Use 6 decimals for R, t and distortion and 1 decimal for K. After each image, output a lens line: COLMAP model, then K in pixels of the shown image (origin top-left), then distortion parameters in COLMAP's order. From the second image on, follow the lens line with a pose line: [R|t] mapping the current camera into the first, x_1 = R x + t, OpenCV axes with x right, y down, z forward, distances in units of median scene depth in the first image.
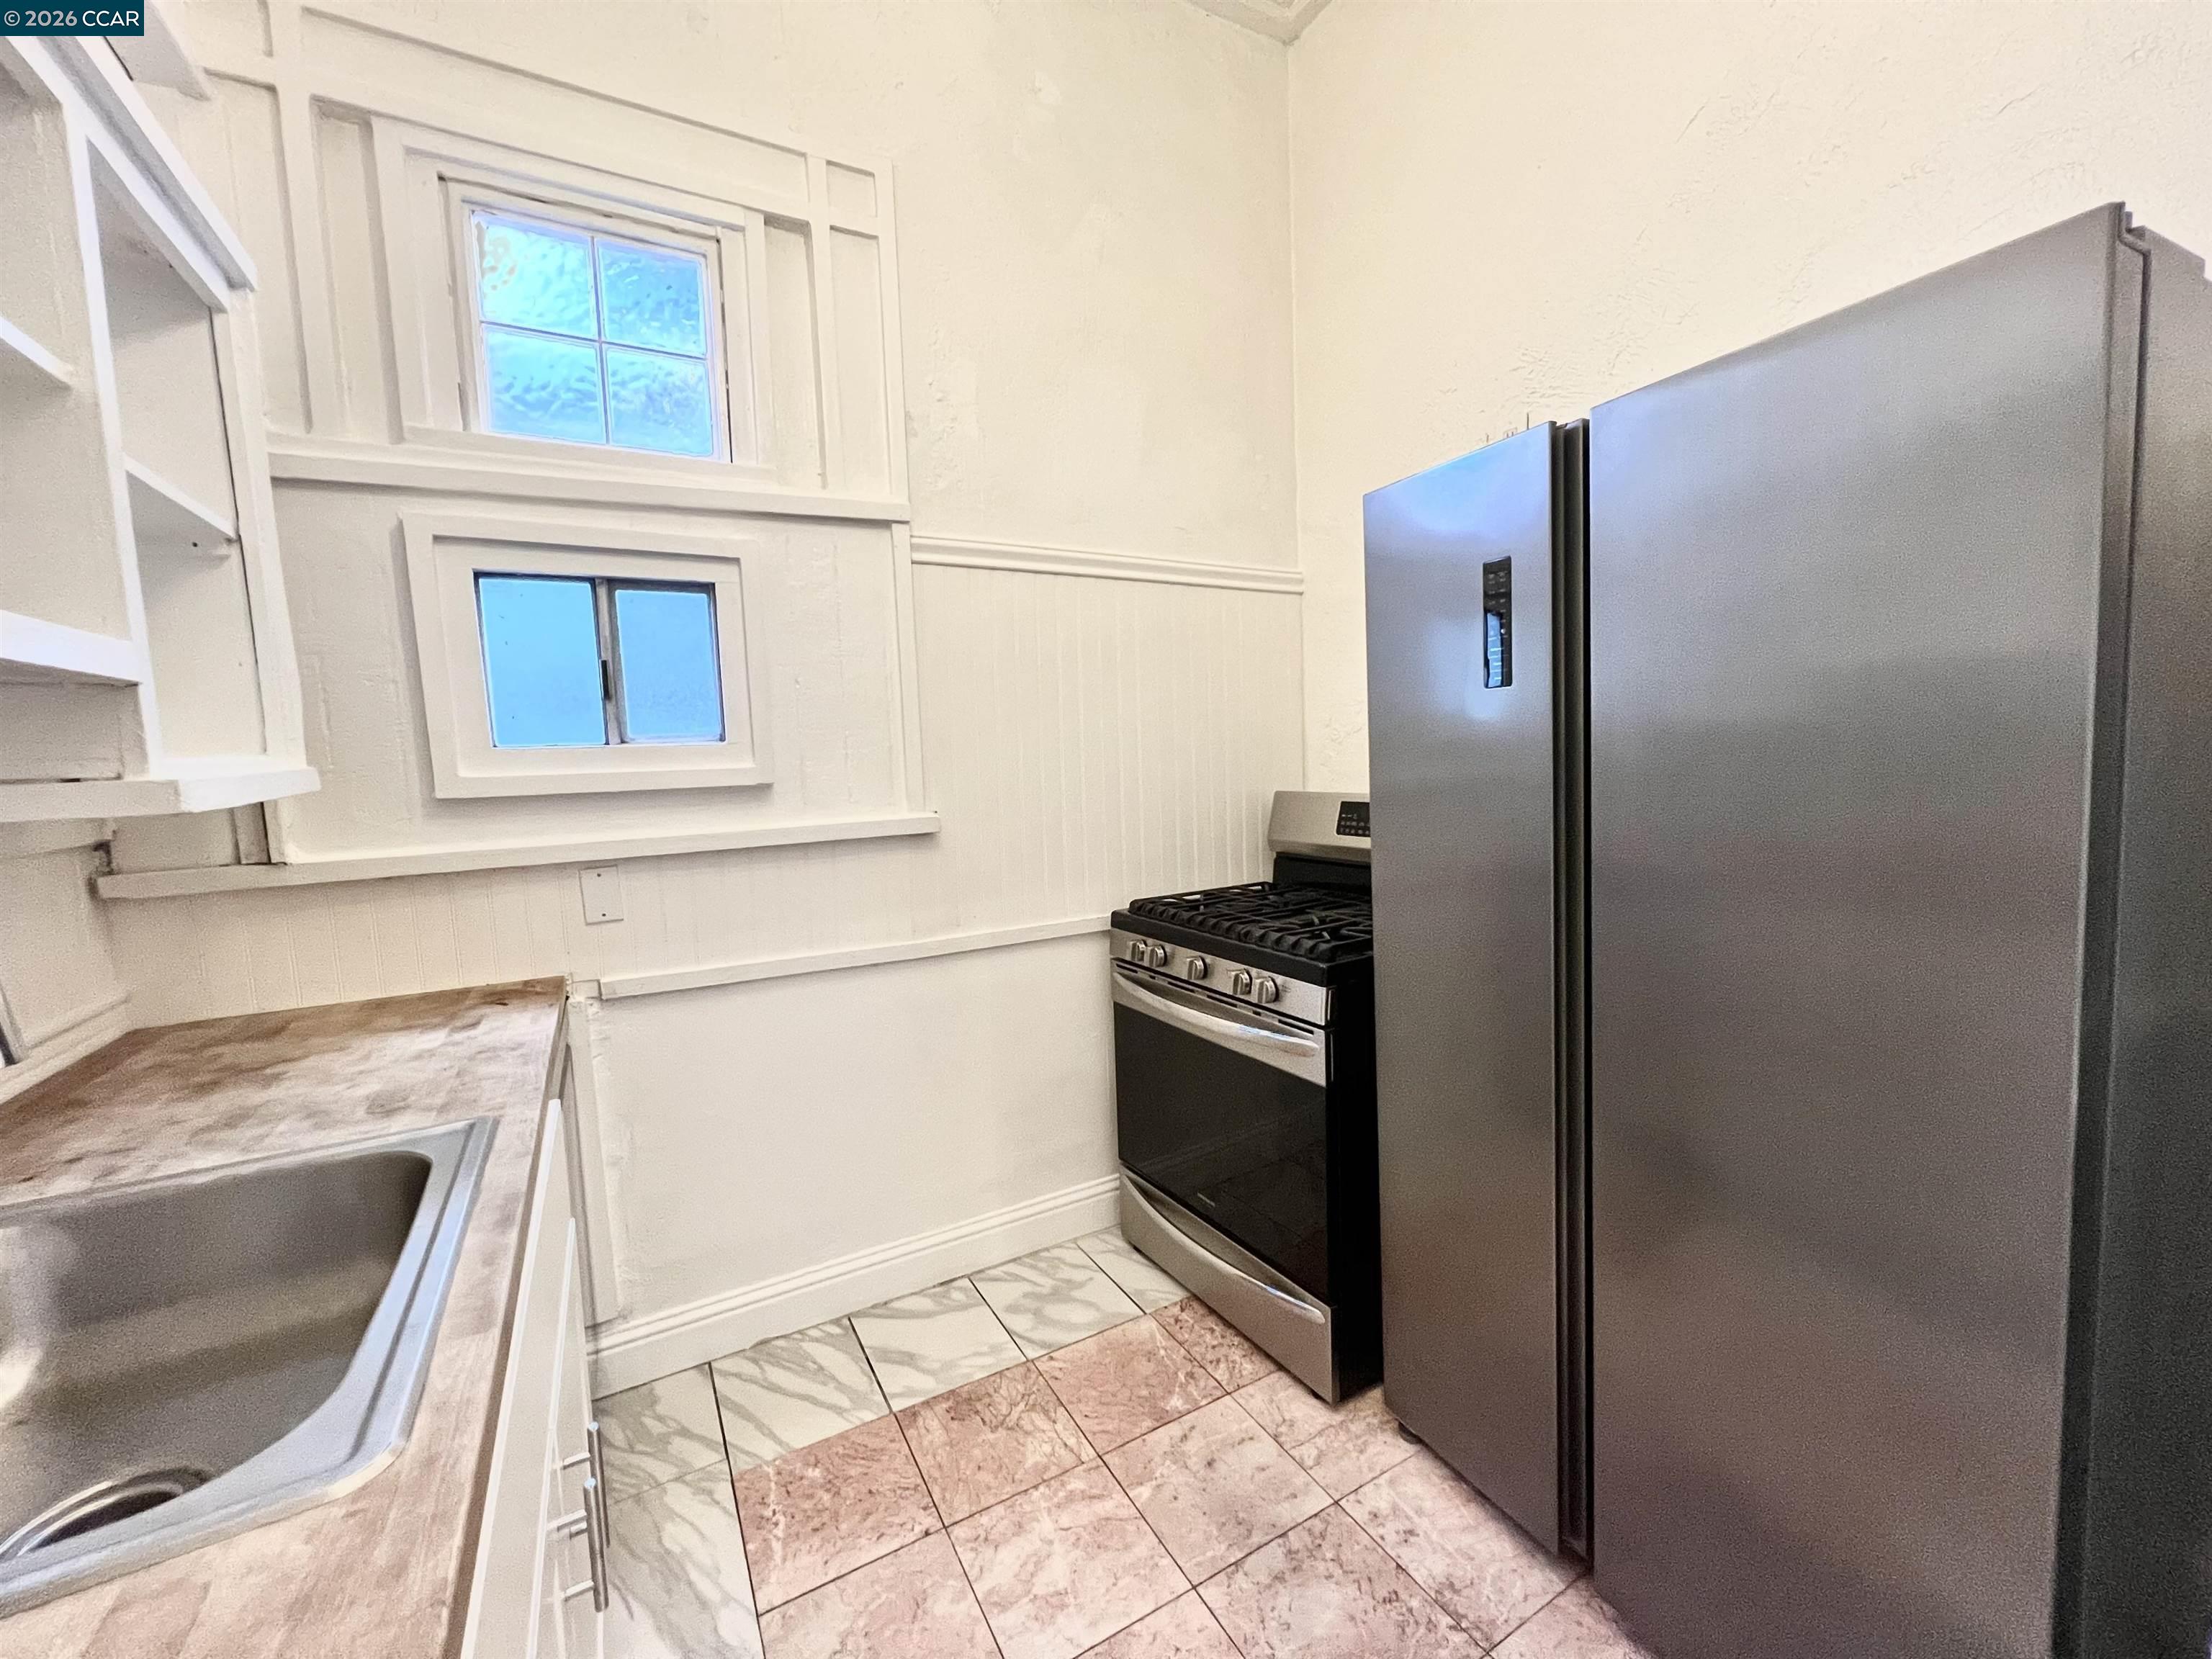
lens RADIAL K [[884.7, 0, 1099.4], [0, 884.7, 835.5], [0, 0, 1]] dist [-0.000566, -0.000037]
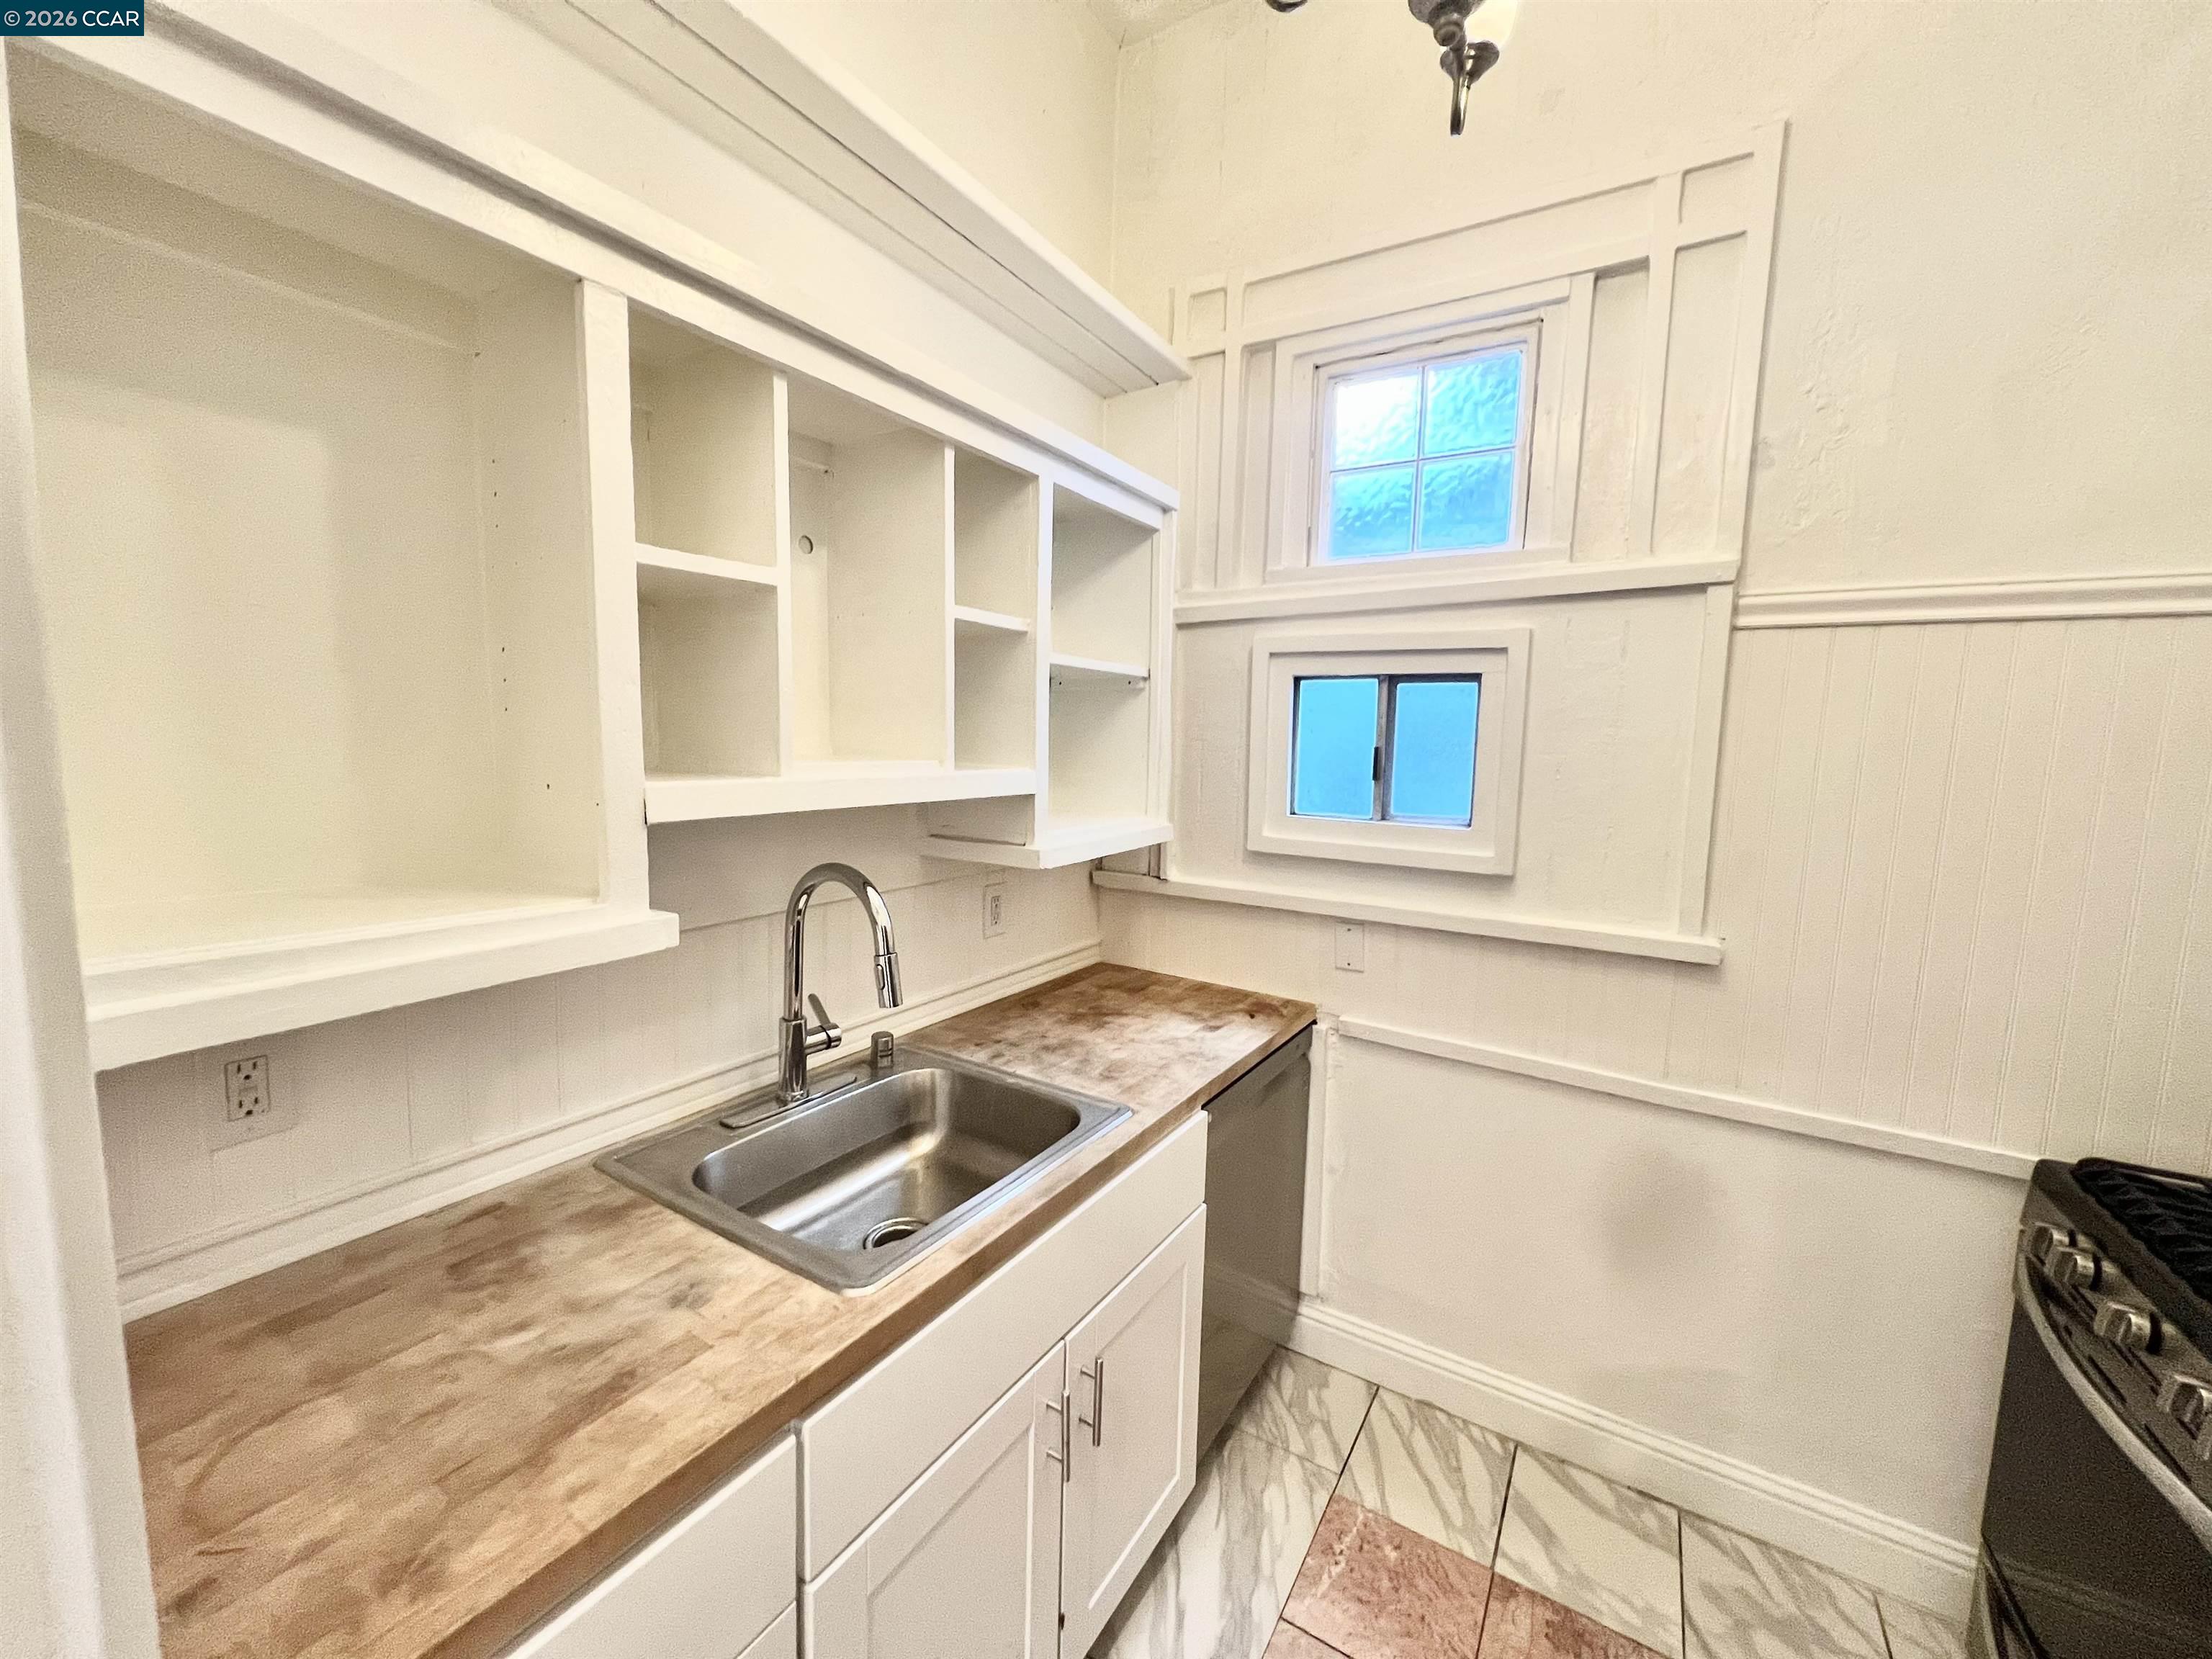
lens RADIAL K [[884.7, 0, 1089.7], [0, 884.7, 840.0], [0, 0, 1]] dist [-0.000566, -0.000037]
pose [[0.469419, 0.146767, -0.870692, 0.275271], [-0.127709, 0.987006, 0.097521, -0.145945], [0.873691, 0.065417, 0.482063, 0.140743]]
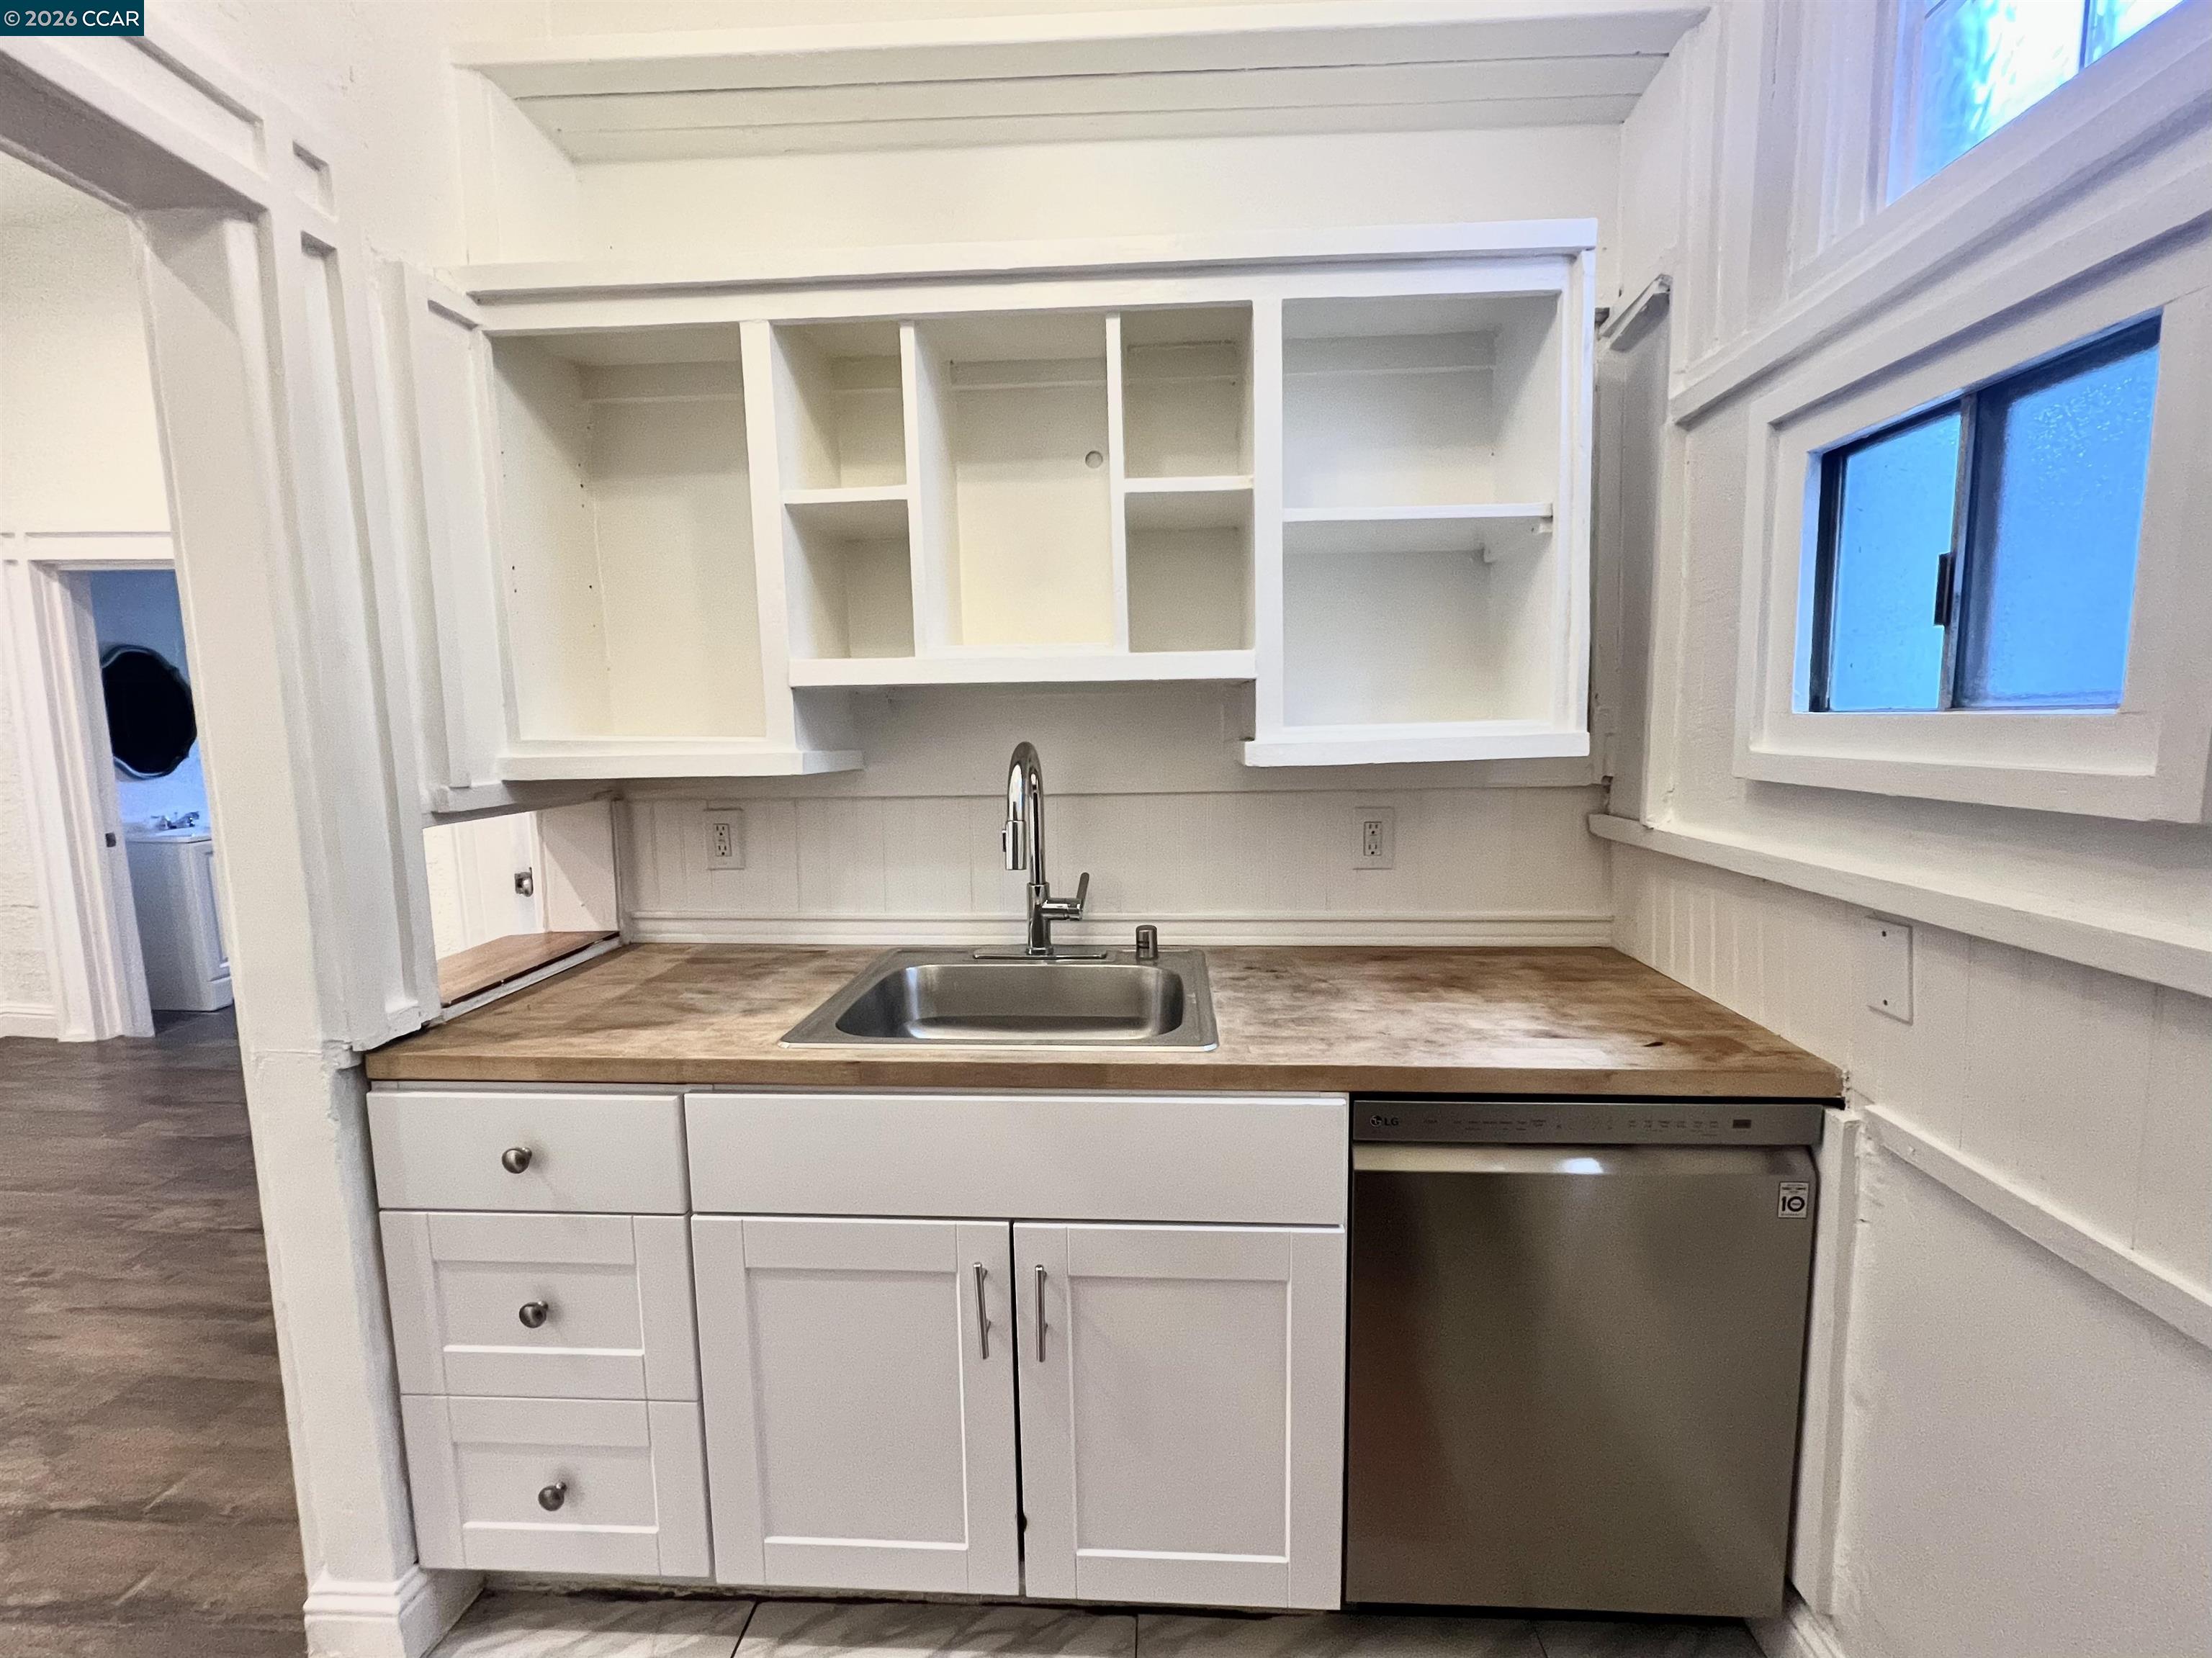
lens RADIAL K [[884.6, 0, 1119.9], [0, 884.6, 839.4], [0, 0, 1]] dist [-0.000566, -0.000037]
pose [[-0.529927, 0.150880, -0.834514, 0.184428], [-0.055331, 0.975798, 0.211560, -0.115616], [0.846237, 0.158286, -0.508753, 0.887328]]
